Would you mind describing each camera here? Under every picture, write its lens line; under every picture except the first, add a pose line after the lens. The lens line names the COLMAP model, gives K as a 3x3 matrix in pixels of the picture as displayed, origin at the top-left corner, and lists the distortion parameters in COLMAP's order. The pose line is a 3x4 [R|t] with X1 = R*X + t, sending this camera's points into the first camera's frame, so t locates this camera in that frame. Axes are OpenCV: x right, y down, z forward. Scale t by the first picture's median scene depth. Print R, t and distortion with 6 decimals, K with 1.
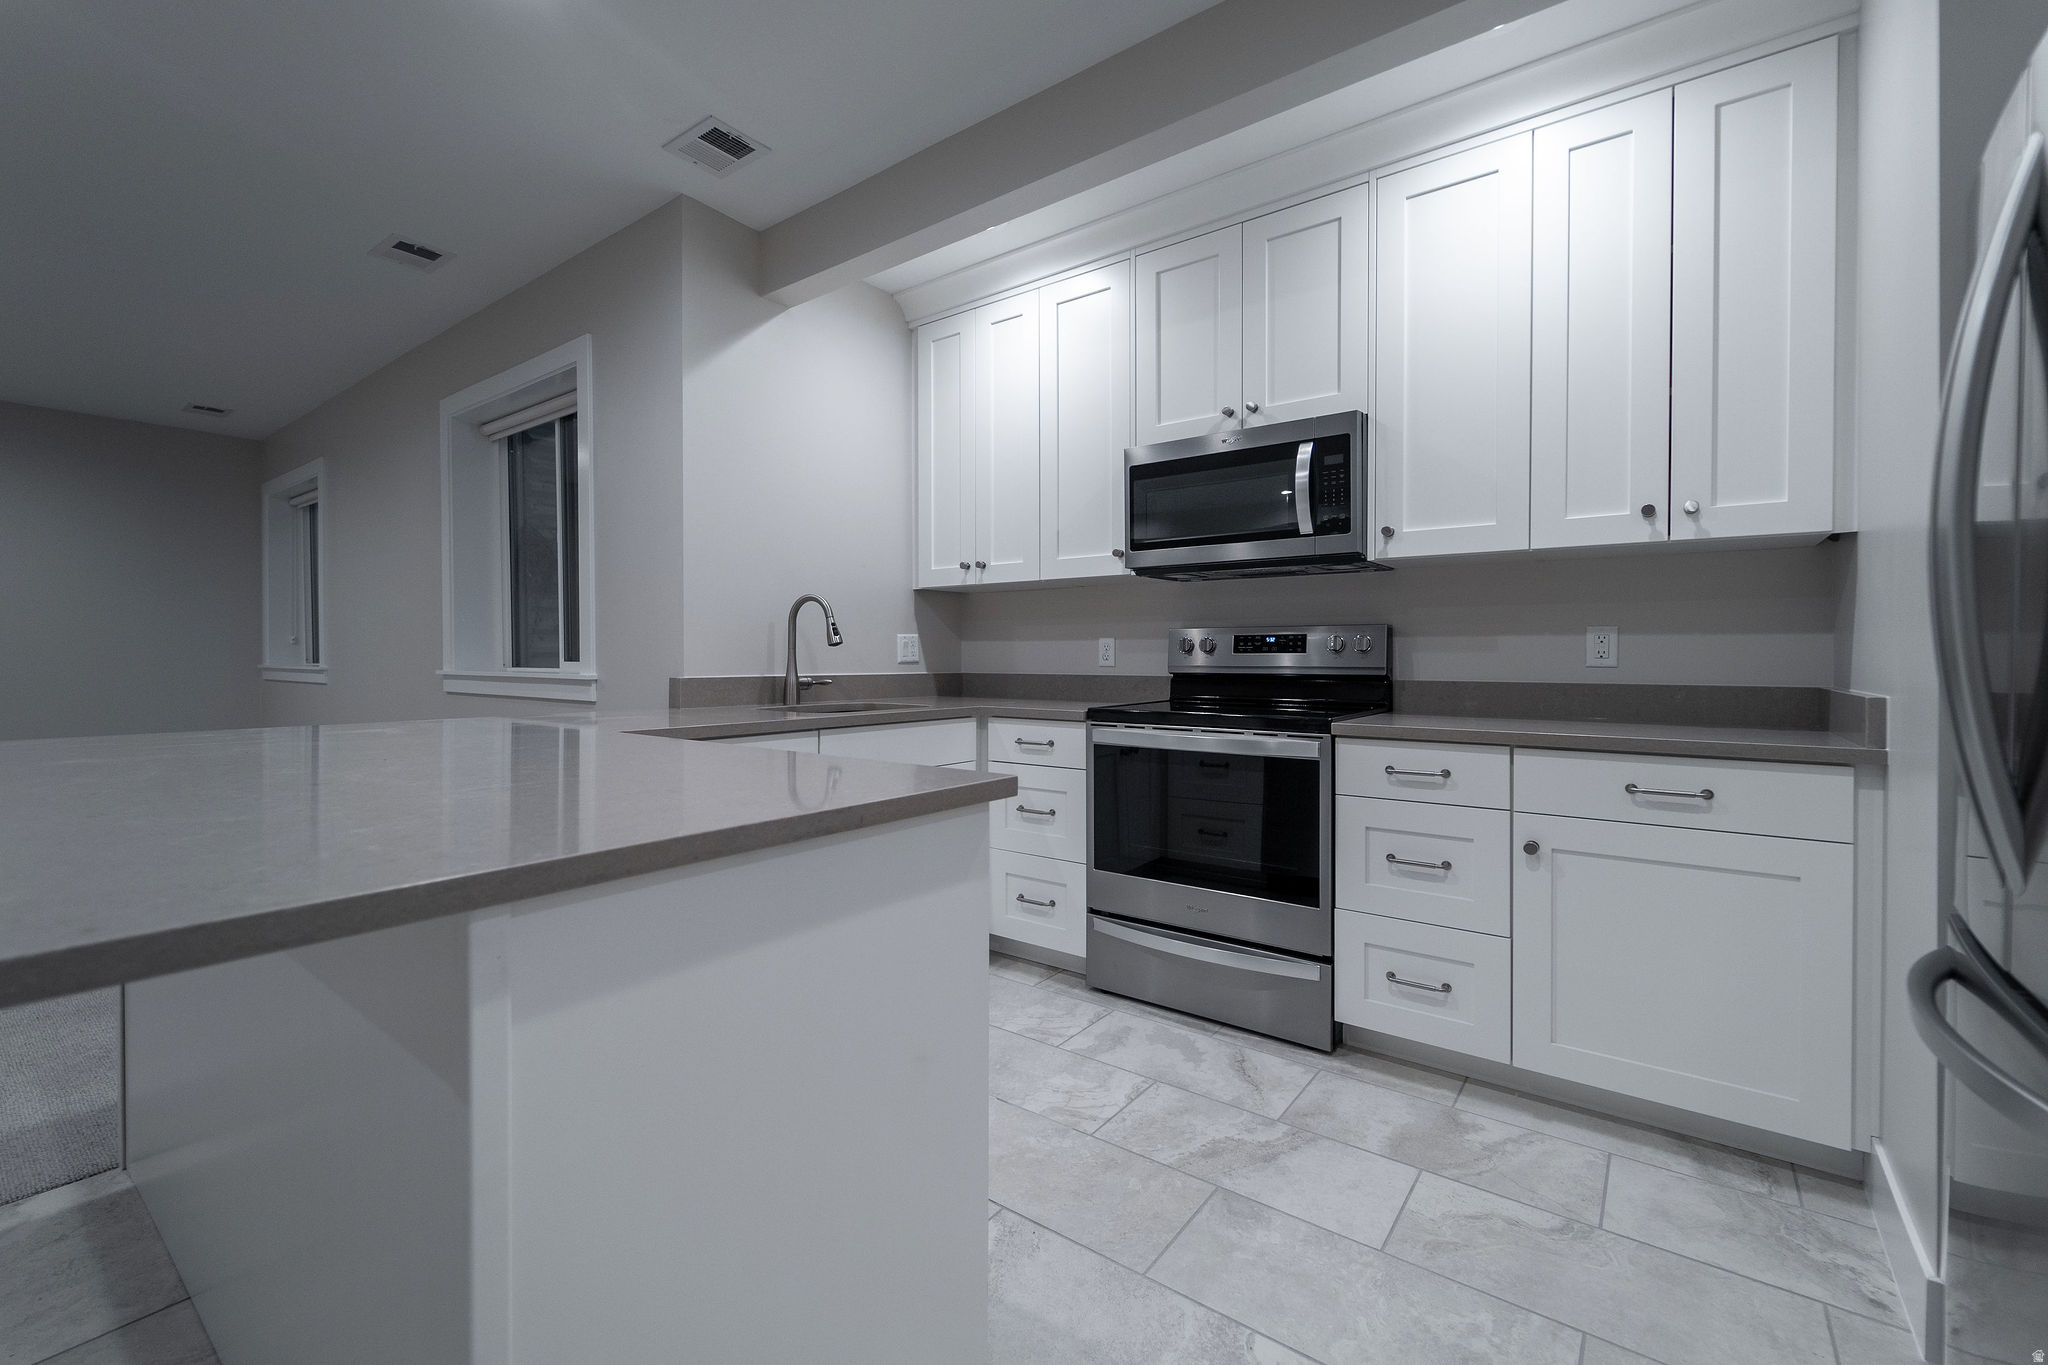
lens RADIAL K [[849.8, 0, 984.6], [0, 849.8, 660.1], [0, 0, 1]] dist [0.001207, -0.000005]
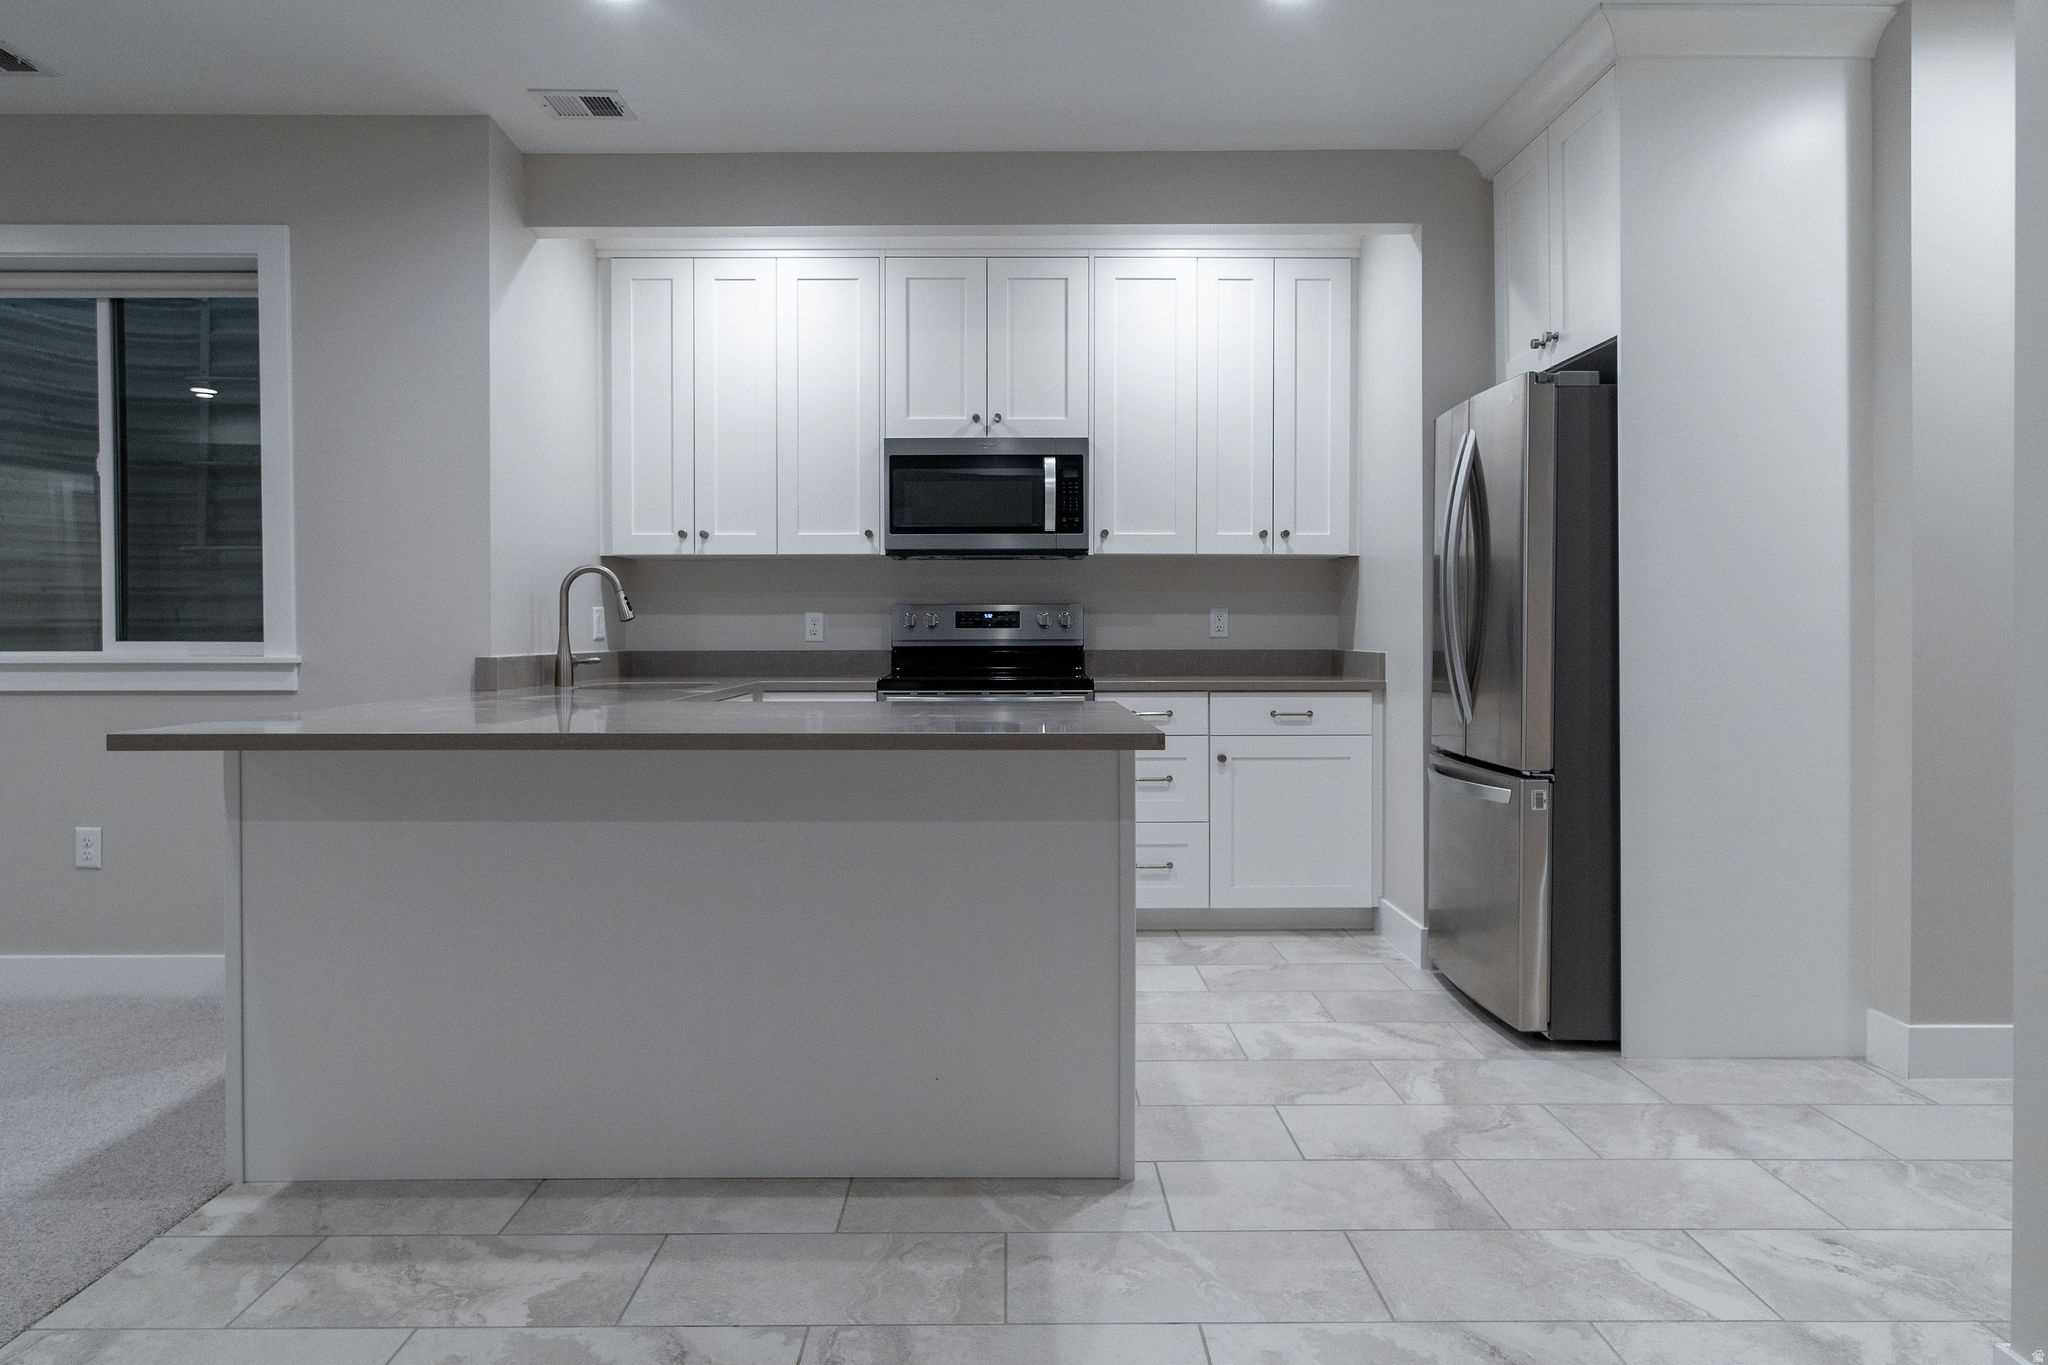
lens RADIAL K [[1299.8, 0, 1005.3], [0, 1299.8, 635.4], [0, 0, 1]] dist [0.003193, 0.003030]
pose [[0.784865, -0.005839, 0.619639, -0.828721], [0.006064, 0.999980, 0.001742, -0.001025], [-0.619637, 0.002391, 0.784885, -0.433014]]
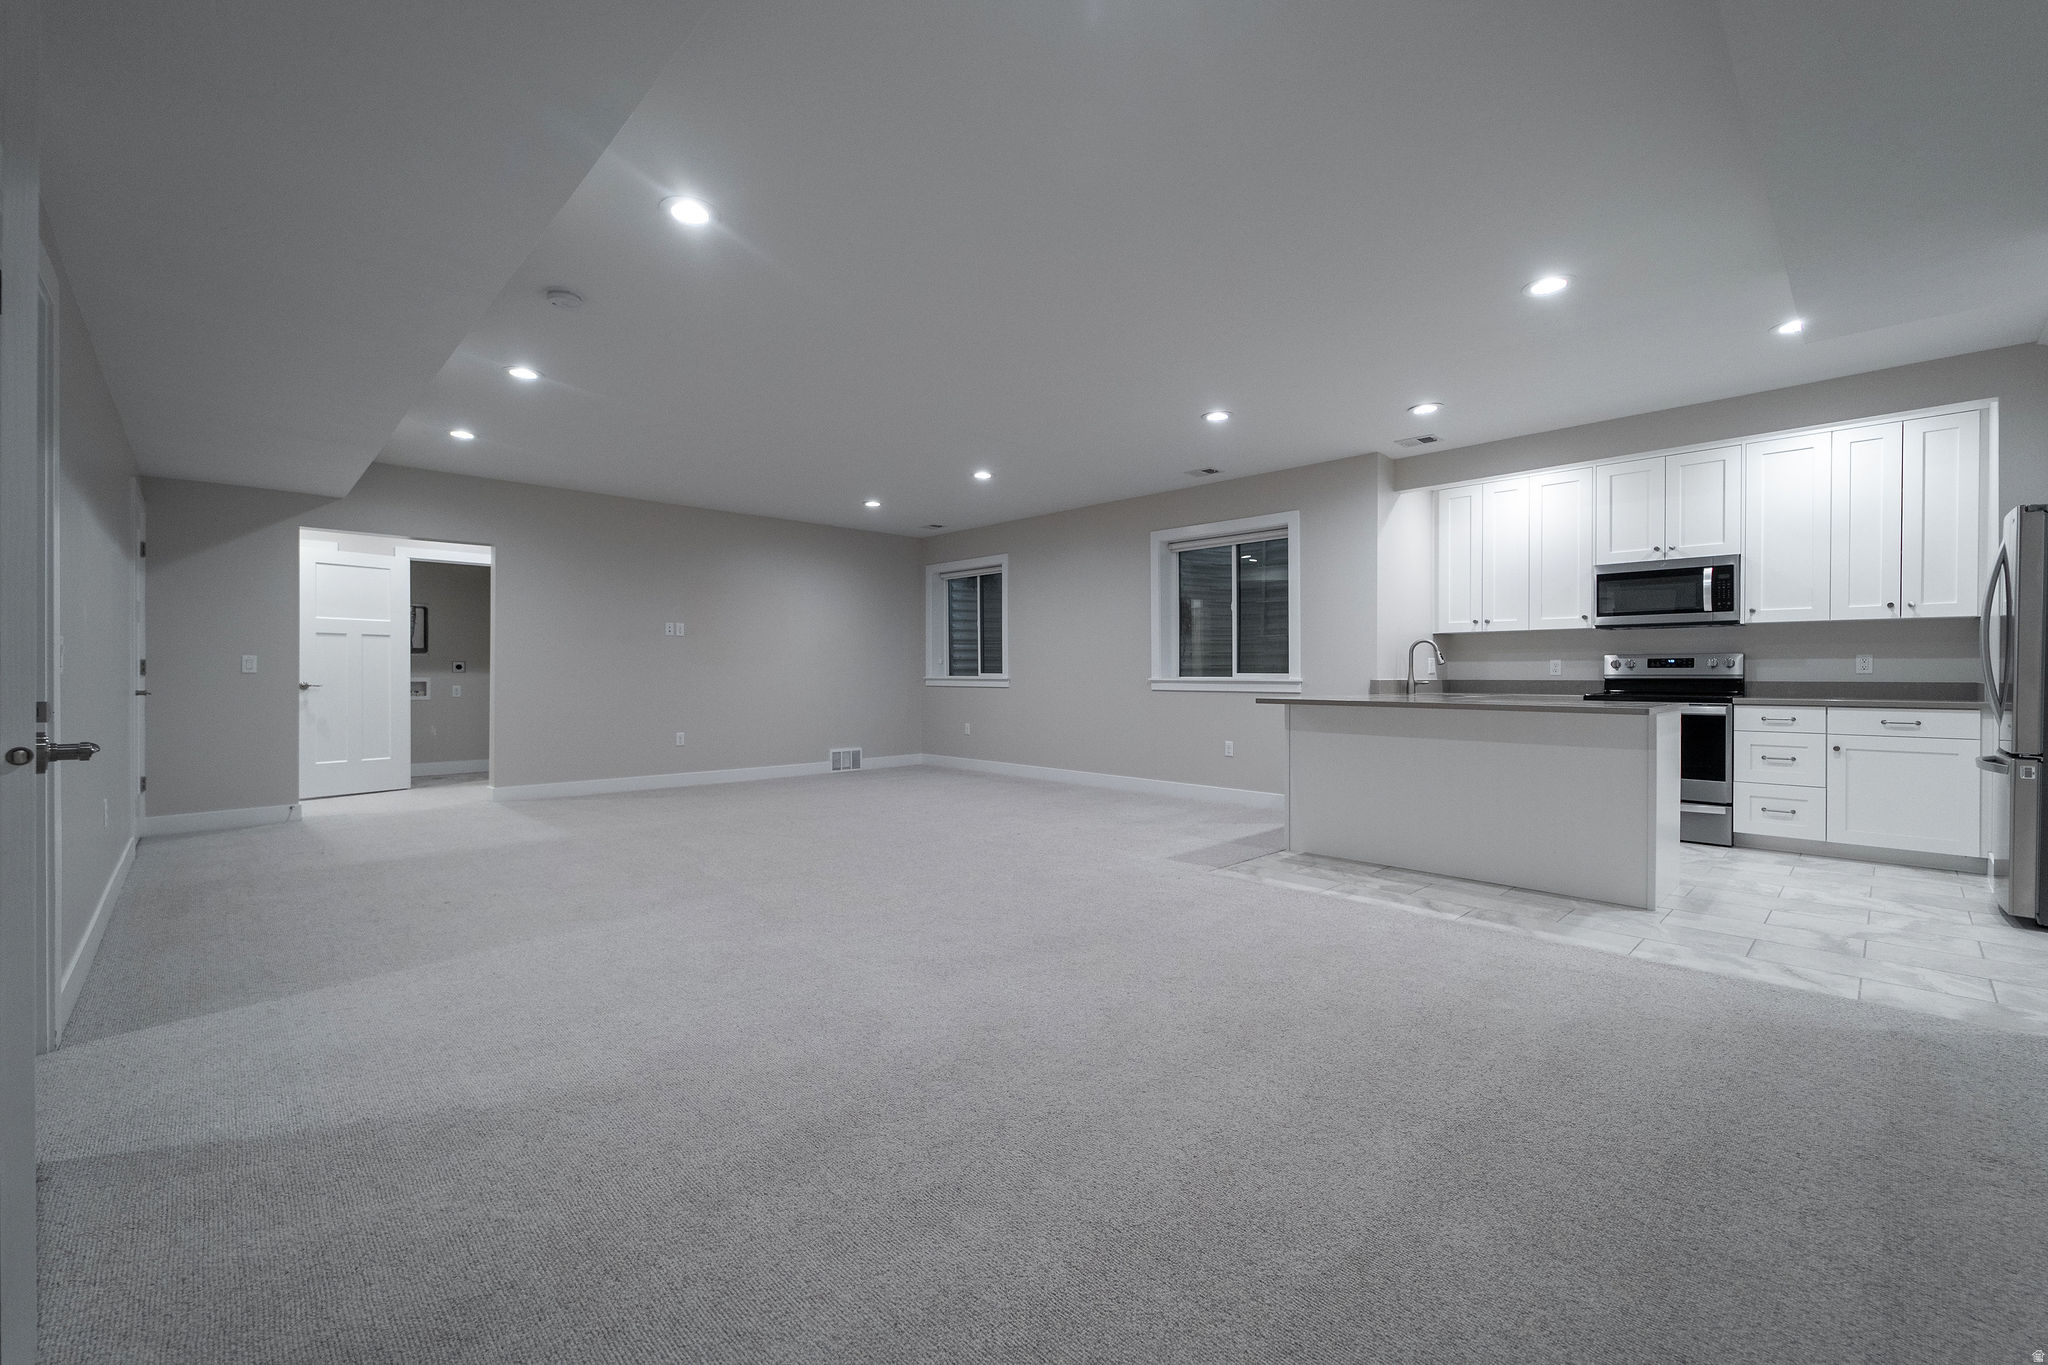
lens RADIAL K [[835.1, 0, 1024.3], [0, 835.1, 677.7], [0, 0, 1]] dist [-0.001435, -0.000267]
pose [[0.991847, -0.000367, -0.127430, -1.026264], [0.000378, 1.000000, 0.000062, 0.016080], [0.127430, -0.000110, 0.991848, -1.253911]]
